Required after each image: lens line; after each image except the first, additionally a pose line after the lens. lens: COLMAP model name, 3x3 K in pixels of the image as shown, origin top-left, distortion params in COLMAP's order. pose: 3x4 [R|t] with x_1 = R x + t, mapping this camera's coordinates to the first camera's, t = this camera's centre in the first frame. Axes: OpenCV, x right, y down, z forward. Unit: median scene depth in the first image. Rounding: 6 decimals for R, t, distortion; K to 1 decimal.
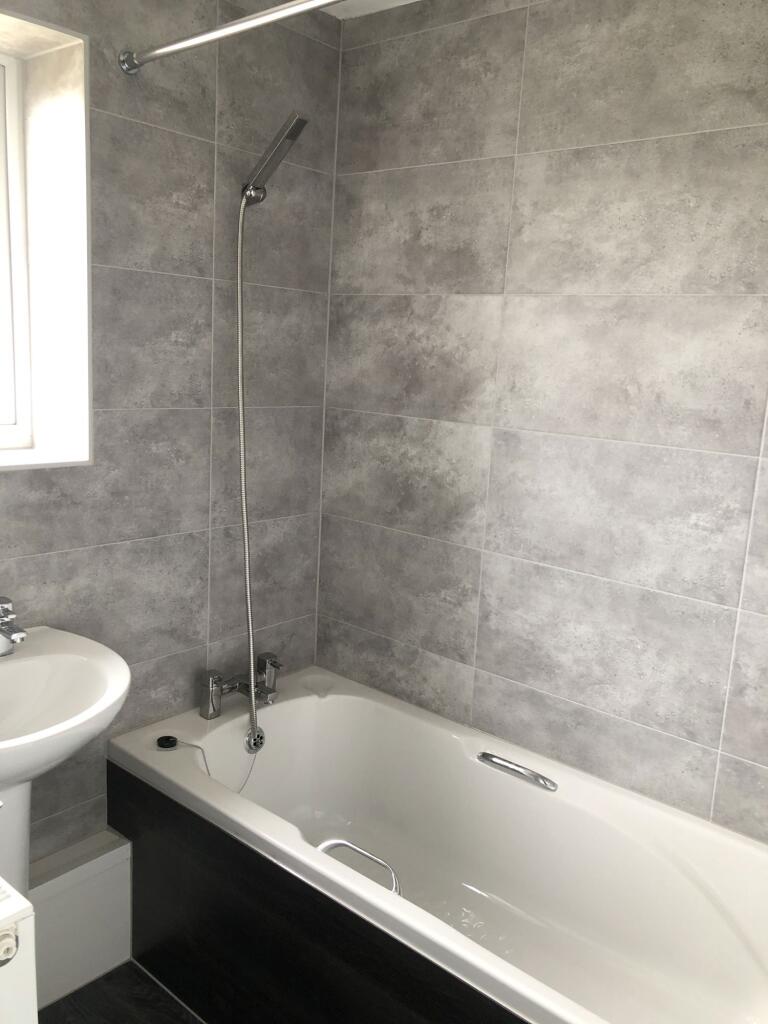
lens RADIAL K [[840.7, 0, 393.6], [0, 840.7, 505.5], [0, 0, 1]] dist [0.001902, -0.001026]
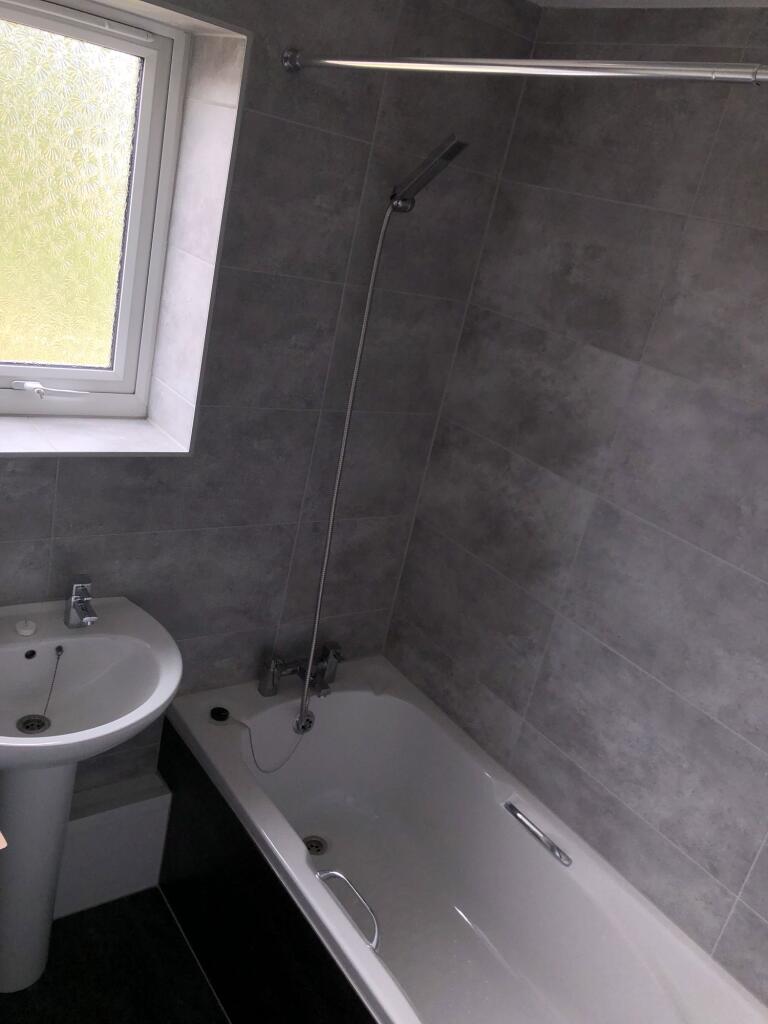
lens RADIAL K [[840.7, 0, 391.9], [0, 840.7, 511.5], [0, 0, 1]] dist [0.001902, -0.001026]
pose [[0.962153, 0.224705, -0.154170, 0.048077], [-0.201503, 0.967523, 0.152628, -0.177585], [0.183459, -0.115786, 0.976185, 0.030636]]
